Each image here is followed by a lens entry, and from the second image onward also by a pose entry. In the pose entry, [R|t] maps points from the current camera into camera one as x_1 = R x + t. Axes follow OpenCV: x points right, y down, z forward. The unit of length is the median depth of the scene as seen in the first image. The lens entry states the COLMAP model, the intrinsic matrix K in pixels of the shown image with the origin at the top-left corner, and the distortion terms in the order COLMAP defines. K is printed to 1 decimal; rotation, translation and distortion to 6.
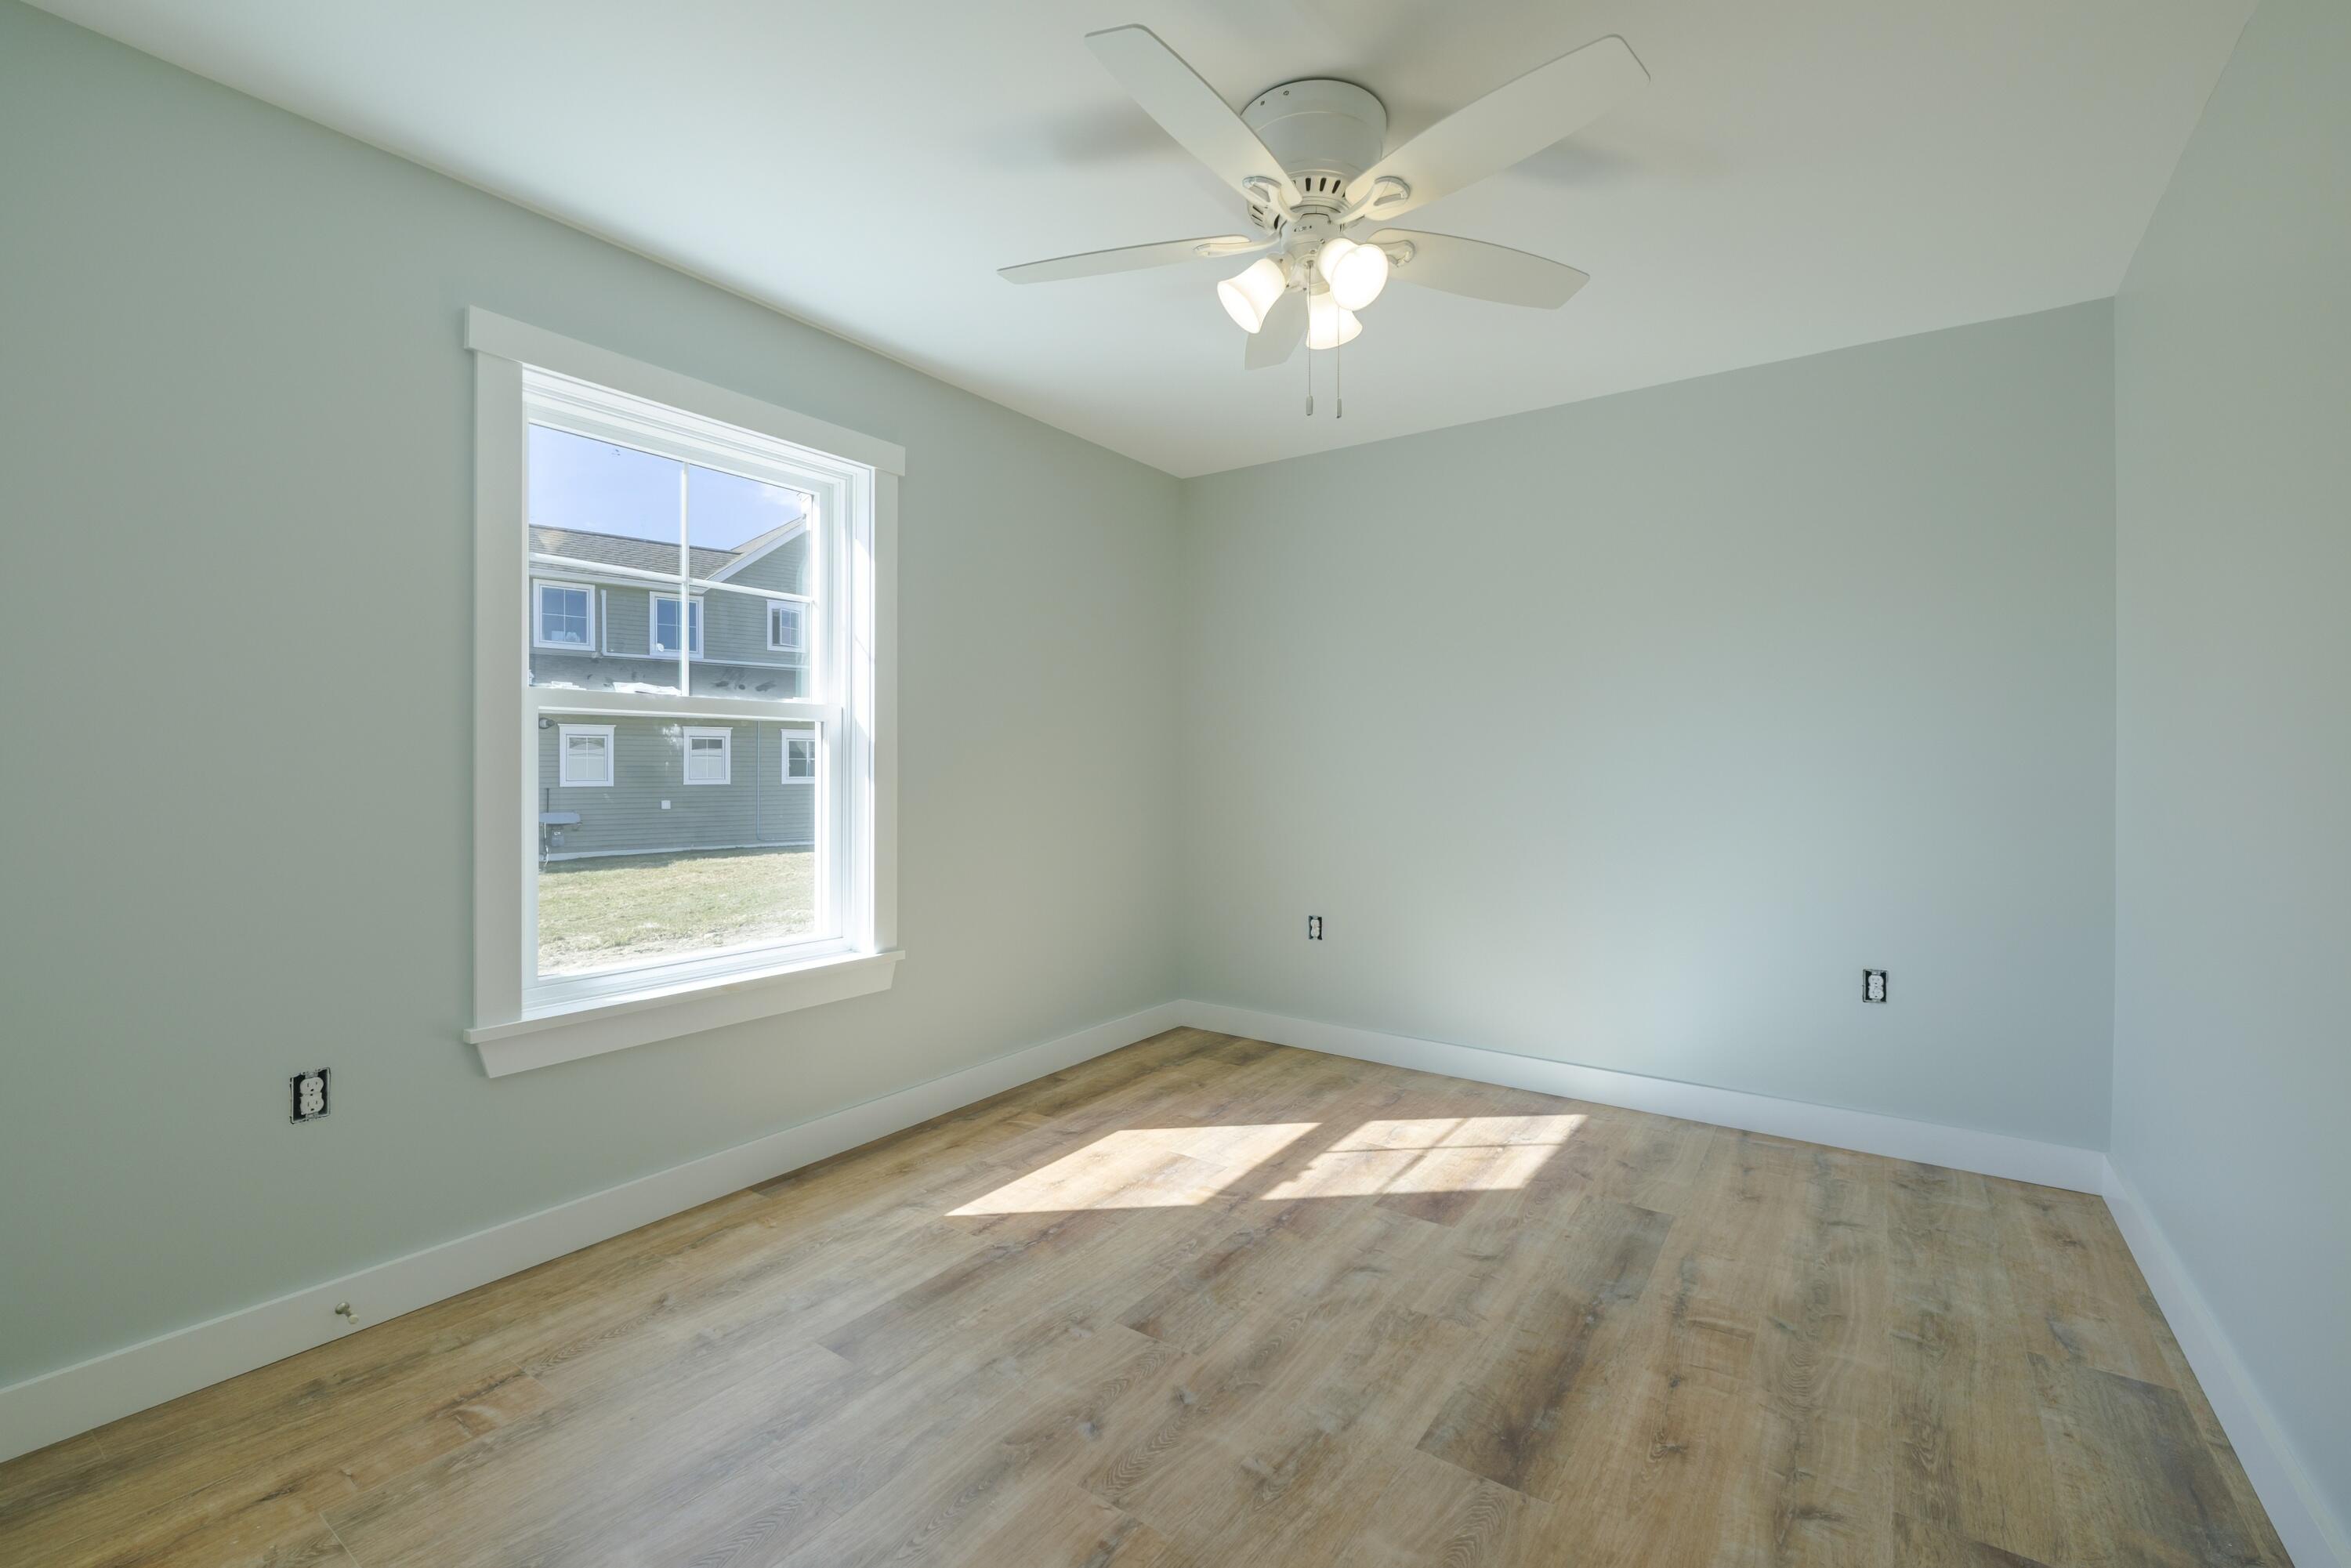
lens RADIAL K [[1001.0, 0, 1188.3], [0, 1001.0, 771.1], [0, 0, 1]] dist [0.002388, 0.000326]
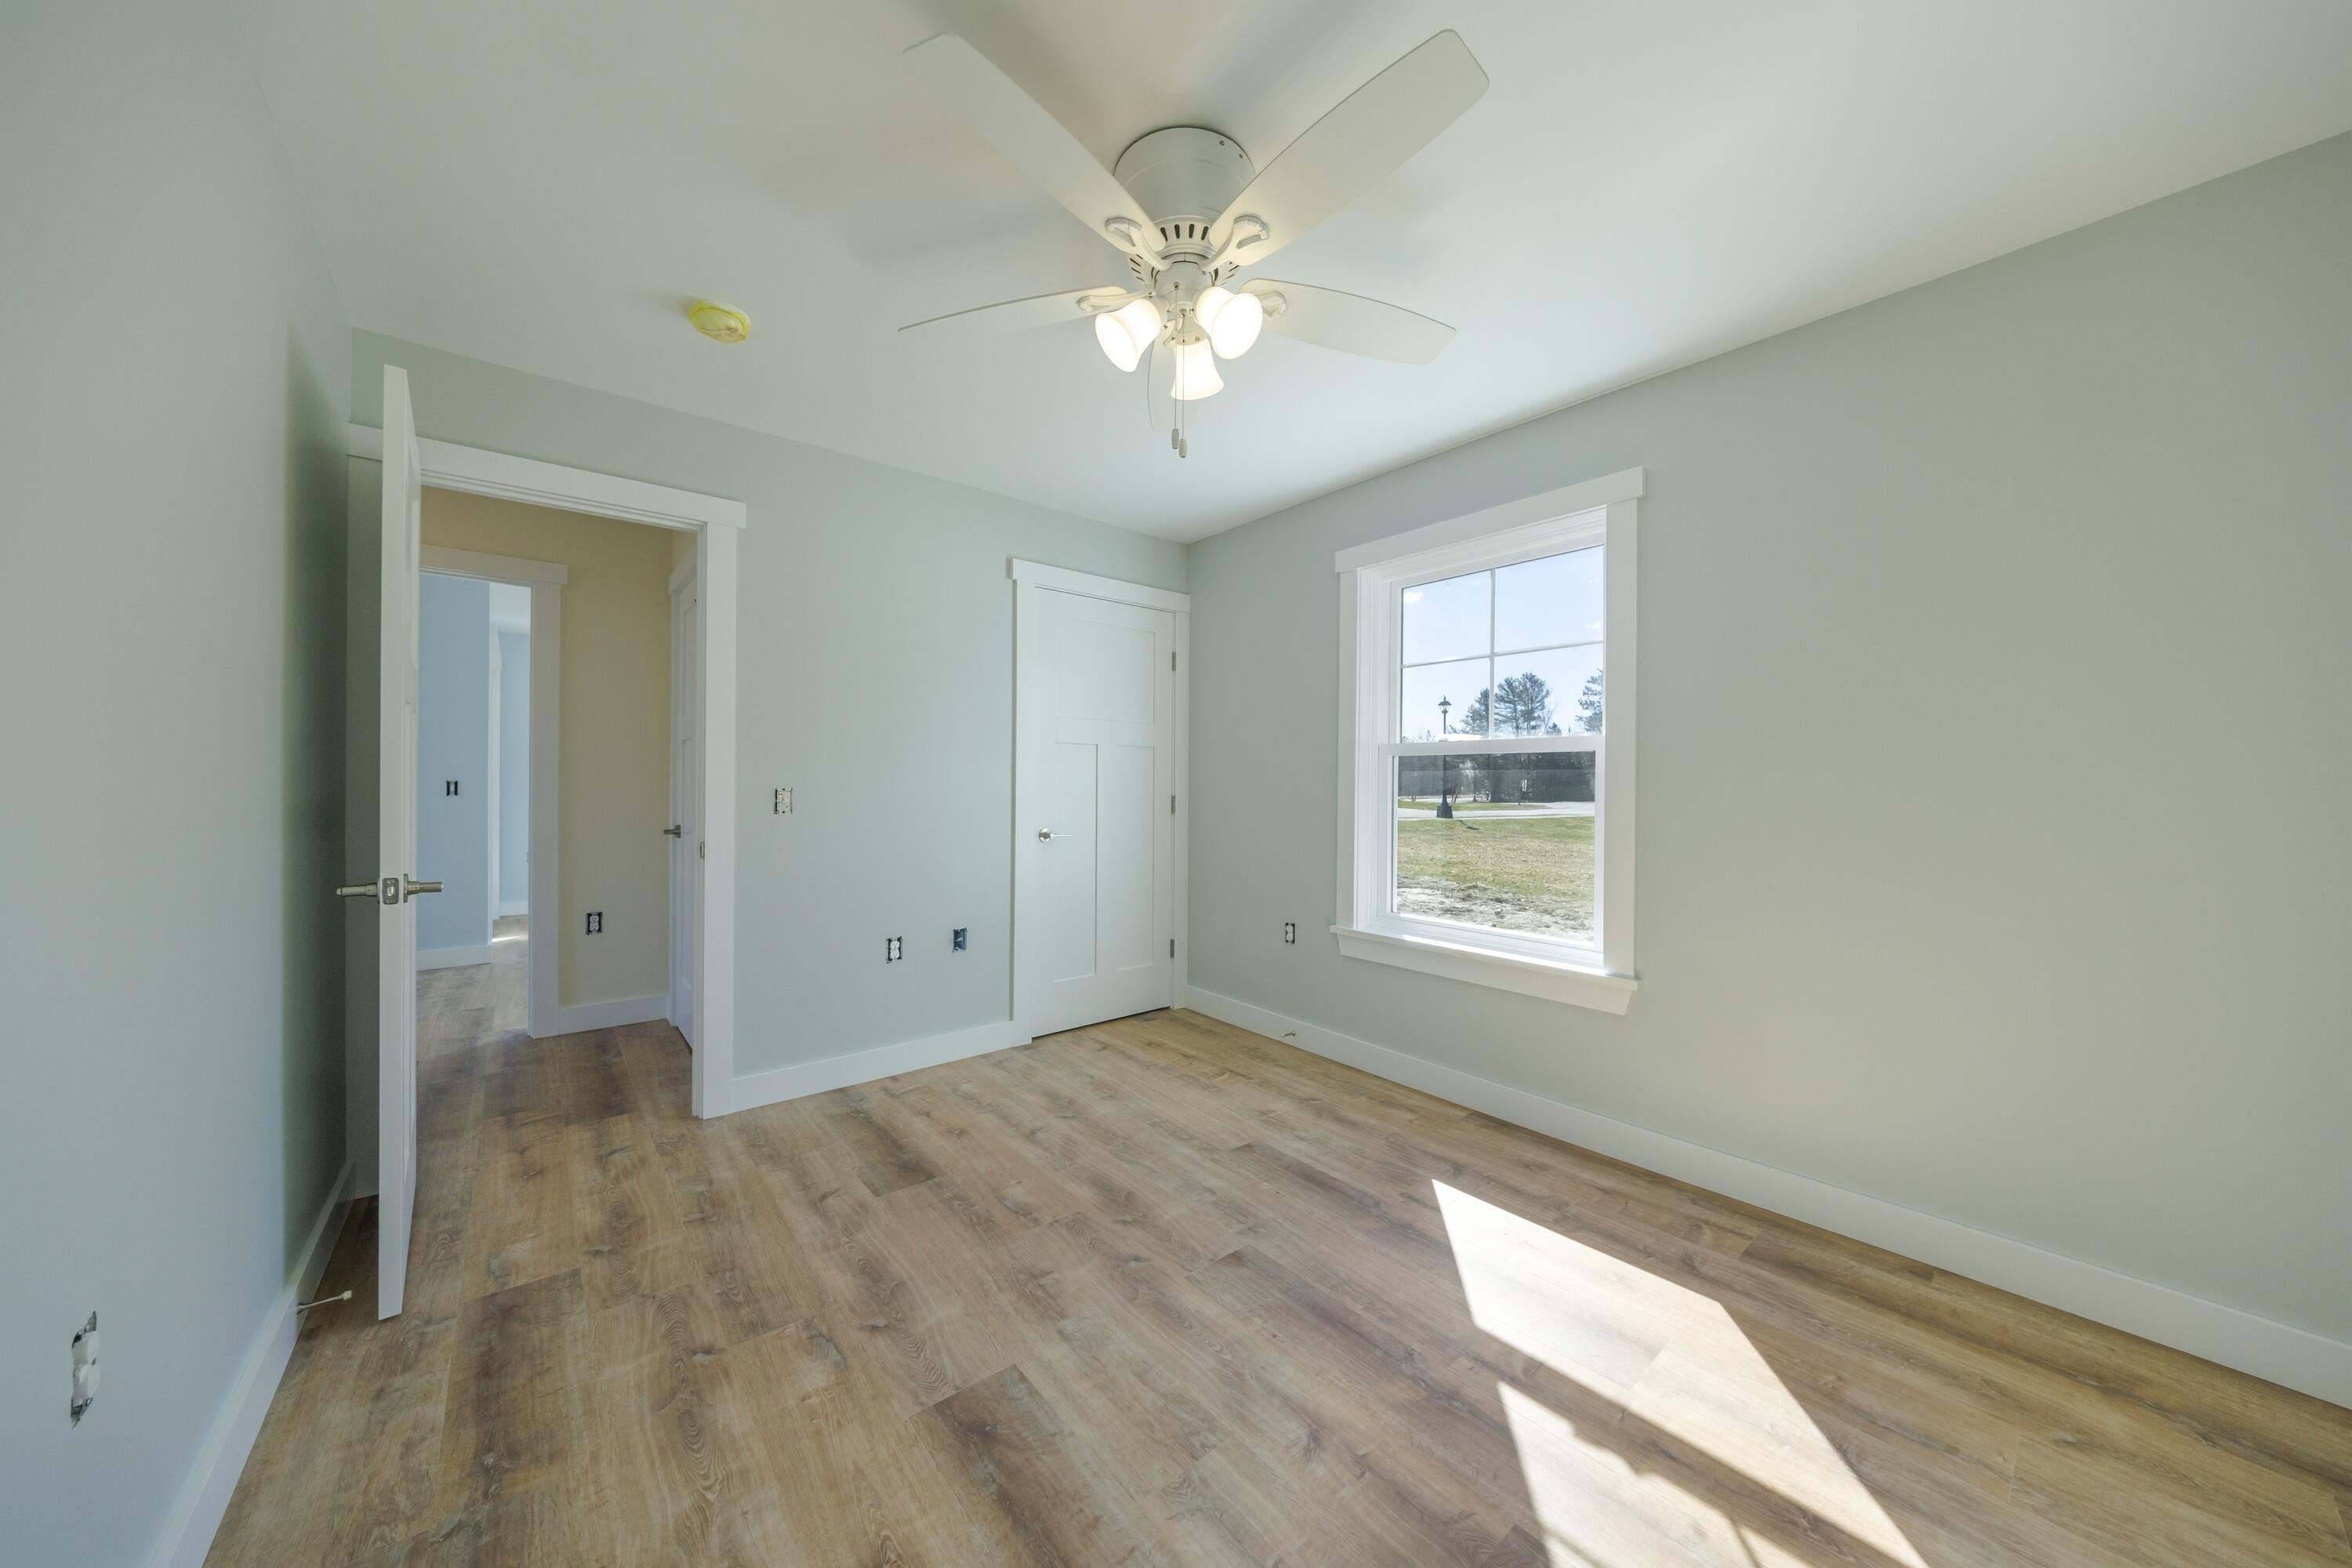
lens RADIAL K [[800.1, 0, 1167.1], [0, 800.1, 778.2], [0, 0, 1]] dist [-0.008458, -0.000068]
pose [[-0.282421, -0.009471, -0.959244, 0.849492], [-0.013068, 0.999896, -0.006025, -0.011201], [0.959202, 0.010834, -0.282515, 1.120003]]
